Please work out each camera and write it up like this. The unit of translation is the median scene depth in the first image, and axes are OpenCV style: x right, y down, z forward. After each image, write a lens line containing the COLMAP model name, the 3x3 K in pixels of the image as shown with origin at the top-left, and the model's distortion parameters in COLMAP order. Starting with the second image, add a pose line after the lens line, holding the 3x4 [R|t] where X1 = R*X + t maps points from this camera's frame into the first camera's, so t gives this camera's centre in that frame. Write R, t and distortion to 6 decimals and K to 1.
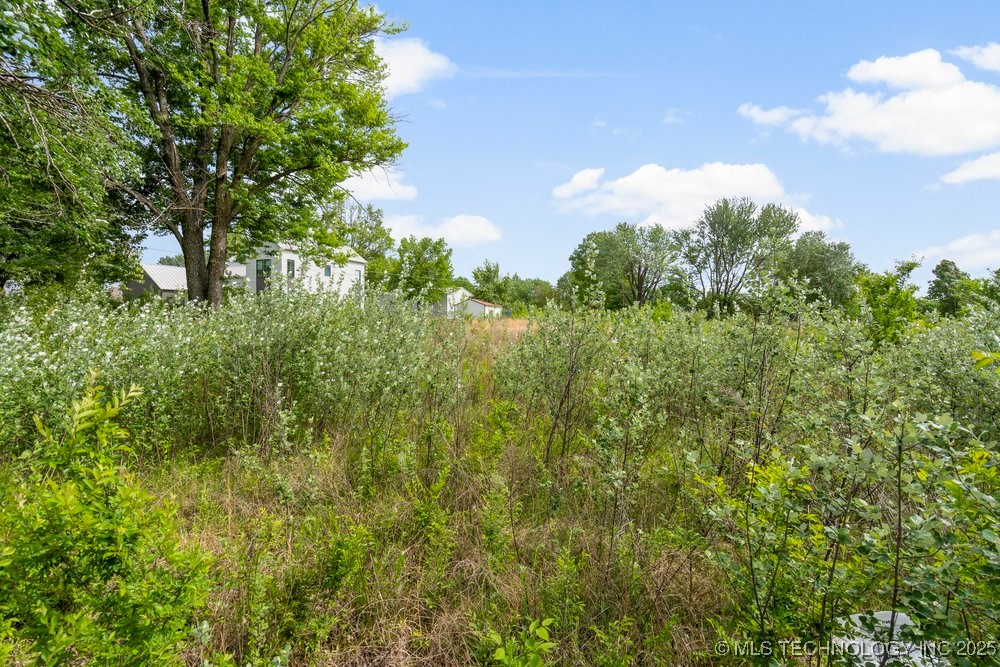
lens RADIAL K [[462.5, 0, 497.8], [0, 462.5, 333.2], [0, 0, 1]] dist [0.000588, 0.000398]
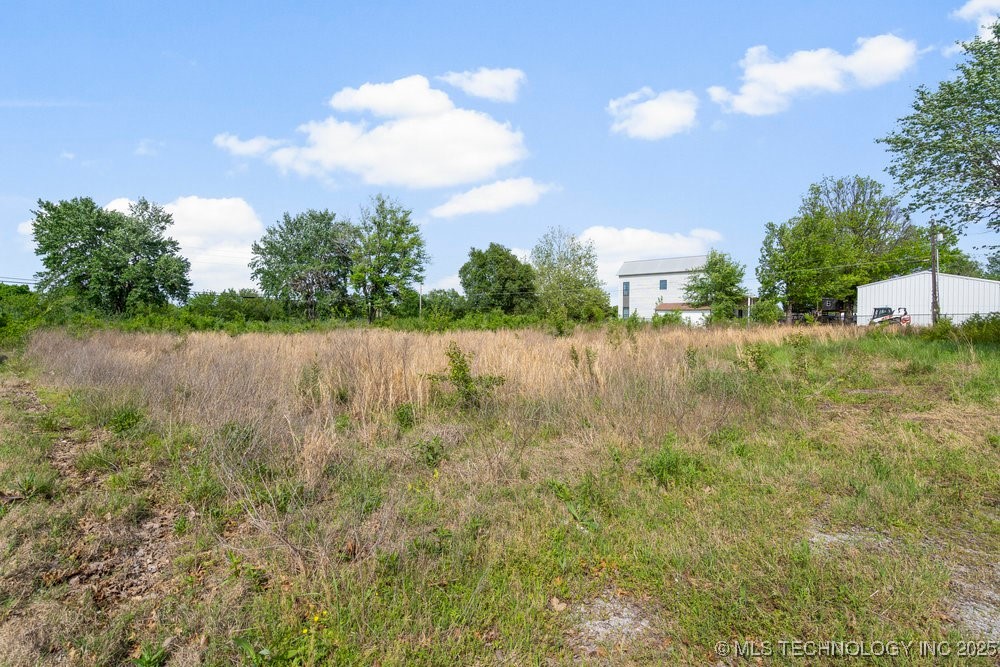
lens RADIAL K [[462.5, 0, 500.9], [0, 462.5, 328.2], [0, 0, 1]] dist [0.000588, 0.000398]
pose [[0.999977, -0.002742, -0.006201, 1.107563], [0.002713, 0.999986, -0.004571, -0.094557], [0.006213, 0.004554, 0.999970, 0.063548]]
